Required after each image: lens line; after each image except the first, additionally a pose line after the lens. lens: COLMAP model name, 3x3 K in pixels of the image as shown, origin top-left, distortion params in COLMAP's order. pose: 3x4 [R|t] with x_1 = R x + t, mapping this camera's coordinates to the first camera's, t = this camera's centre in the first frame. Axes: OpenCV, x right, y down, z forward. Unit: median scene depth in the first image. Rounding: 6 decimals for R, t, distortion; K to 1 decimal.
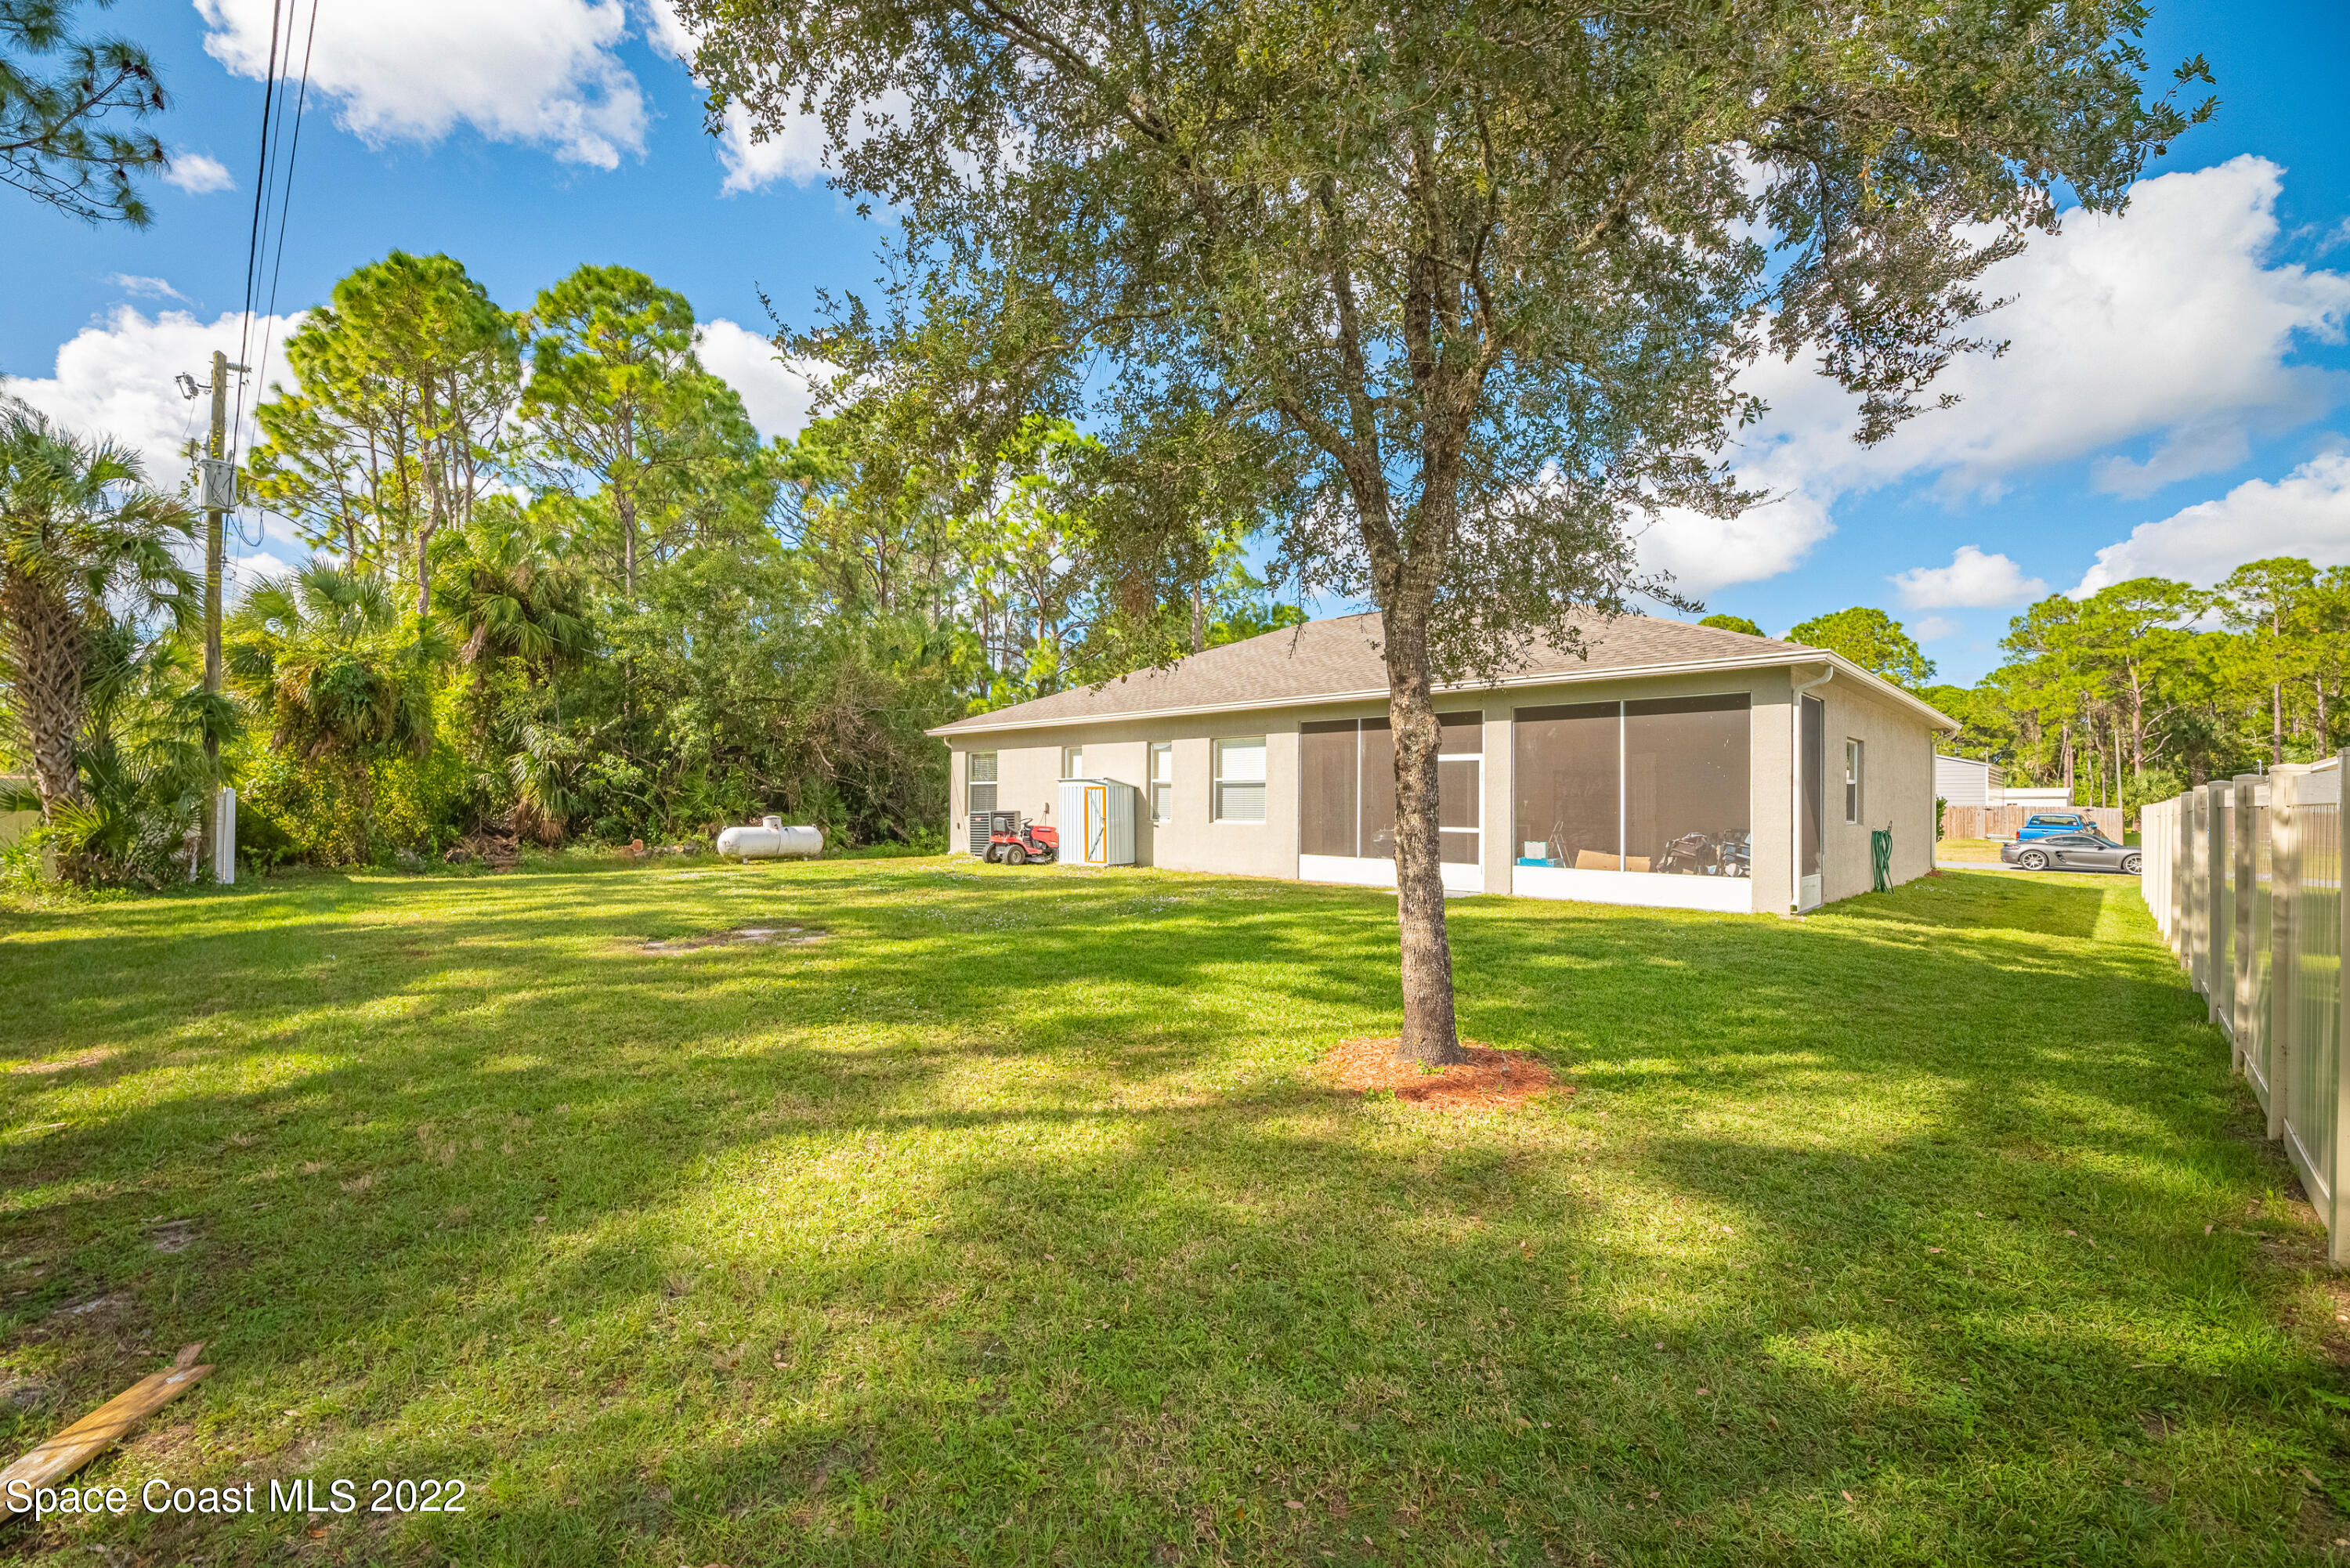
lens RADIAL K [[967.6, 0, 1198.7], [0, 967.6, 788.4], [0, 0, 1]] dist [-0.001671, -0.000047]
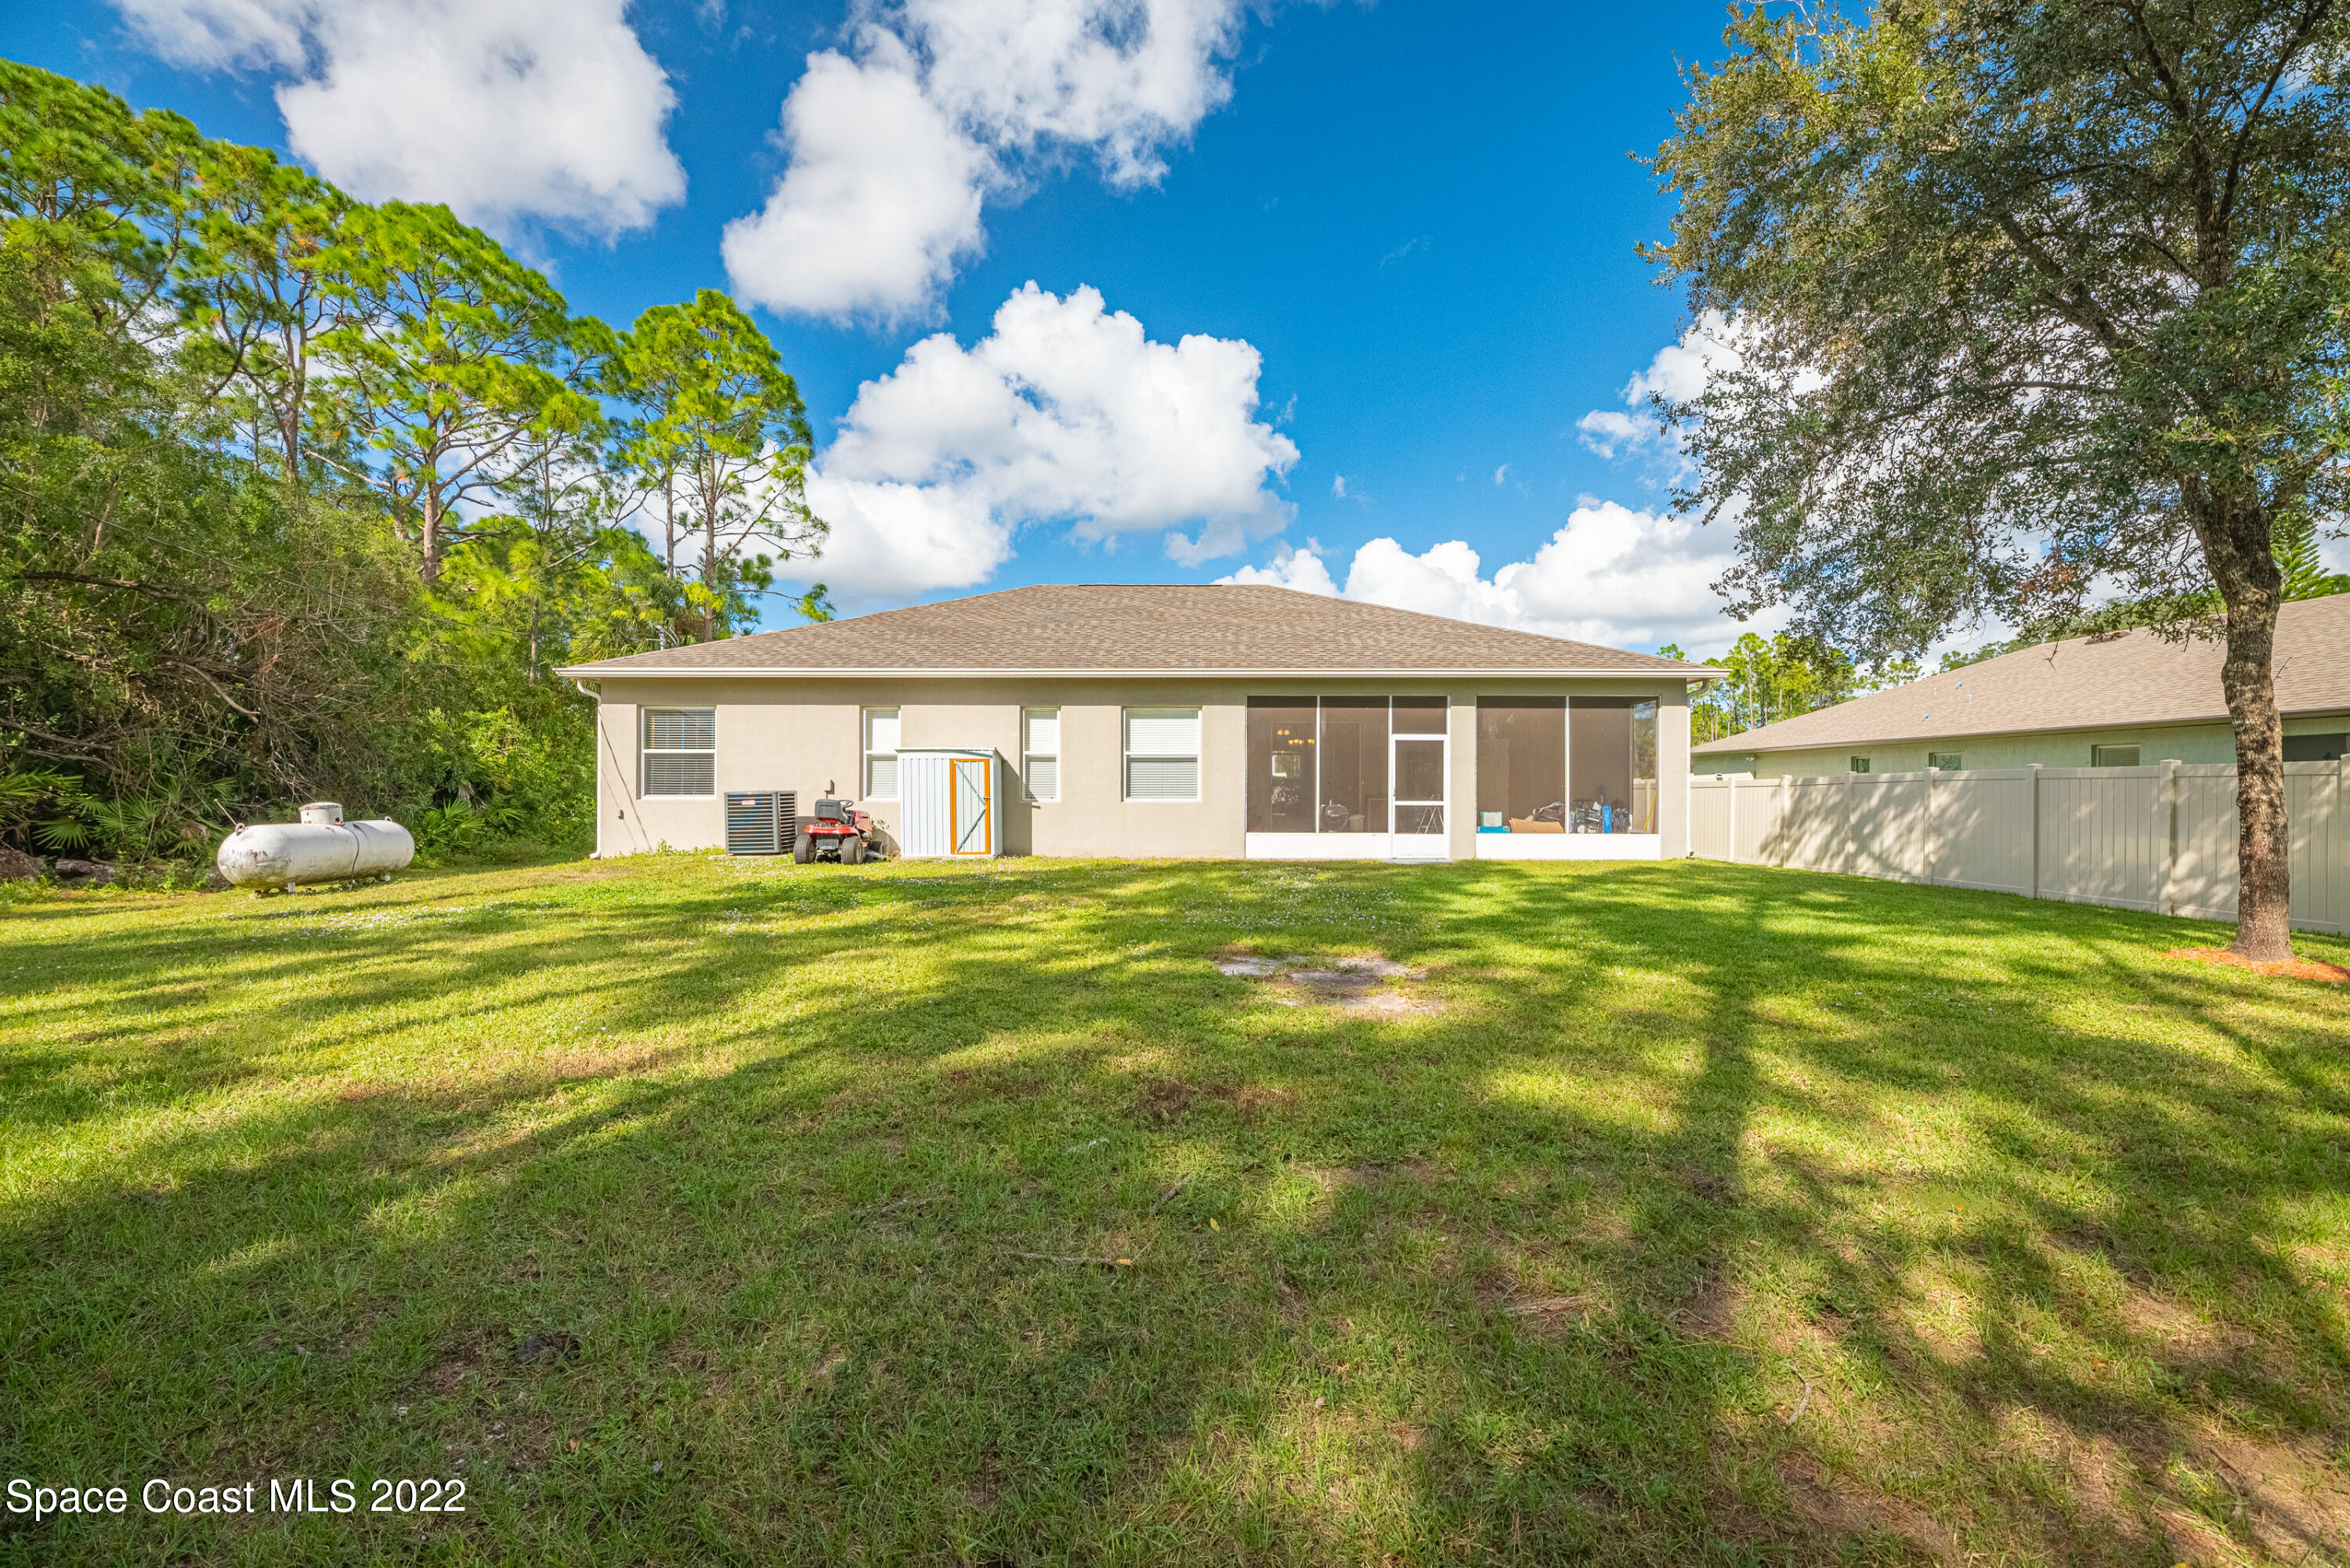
lens RADIAL K [[967.6, 0, 1187.8], [0, 967.6, 790.3], [0, 0, 1]] dist [-0.001671, -0.000047]
pose [[0.722270, -0.004073, 0.691599, -0.593065], [-0.006980, 0.999889, 0.013178, 0.013557], [-0.691576, -0.014345, 0.722161, 0.339587]]
